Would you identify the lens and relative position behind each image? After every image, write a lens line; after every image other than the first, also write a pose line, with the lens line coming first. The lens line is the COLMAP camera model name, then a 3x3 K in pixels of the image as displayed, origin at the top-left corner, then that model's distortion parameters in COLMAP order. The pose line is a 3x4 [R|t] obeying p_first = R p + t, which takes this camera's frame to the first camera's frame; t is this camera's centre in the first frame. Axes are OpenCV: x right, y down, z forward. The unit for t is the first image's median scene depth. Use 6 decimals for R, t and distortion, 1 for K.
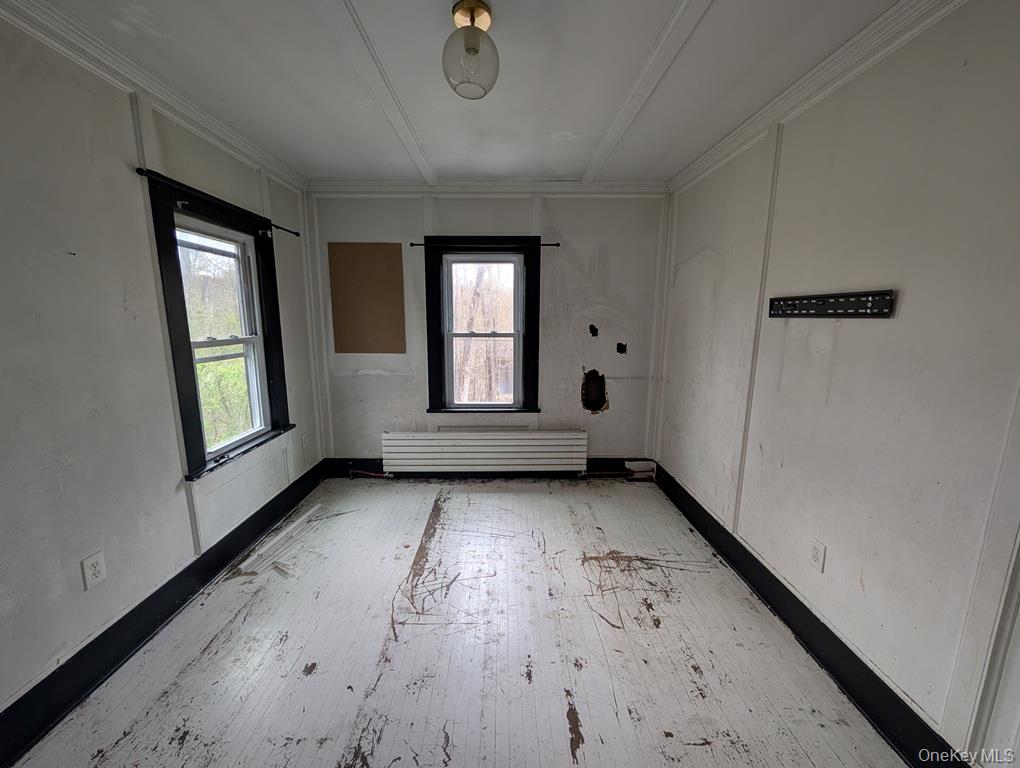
lens RADIAL K [[395.4, 0, 510.0], [0, 395.4, 384.0], [0, 0, 1]] dist [0.001777, 0.000525]
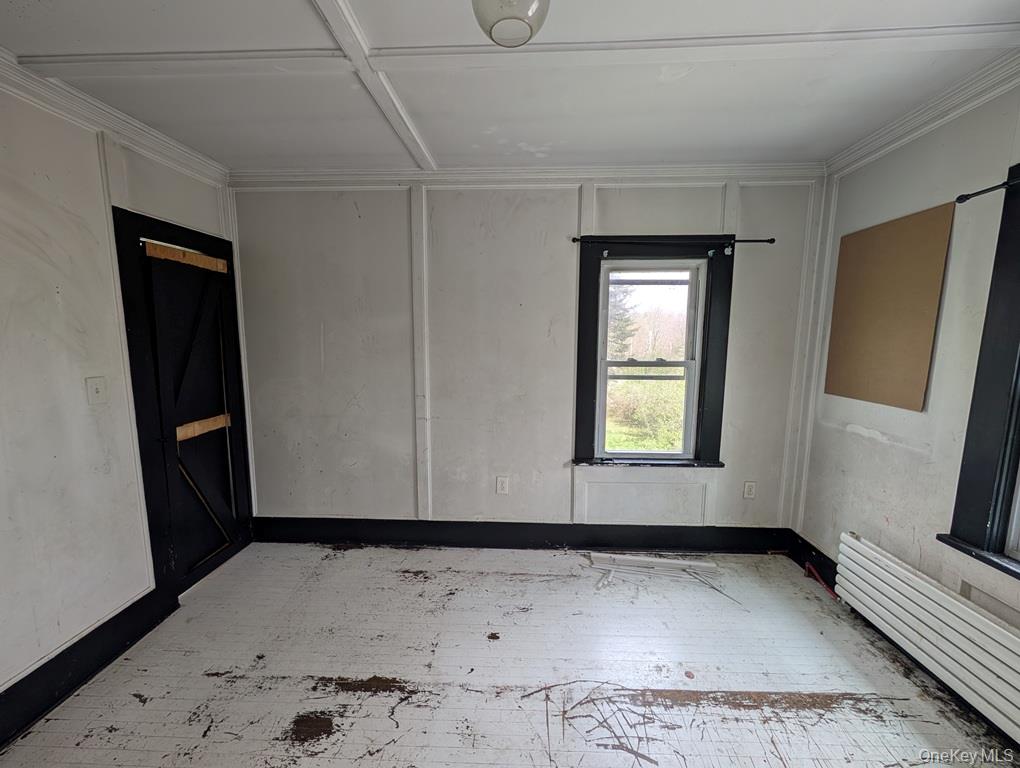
lens RADIAL K [[395.4, 0, 510.0], [0, 395.4, 384.0], [0, 0, 1]] dist [0.001777, 0.000525]
pose [[-0.060796, 0.116091, -0.991376, 0.378220], [-0.169842, 0.977526, 0.124884, -0.114696], [0.983594, 0.175969, -0.039713, 0.628429]]
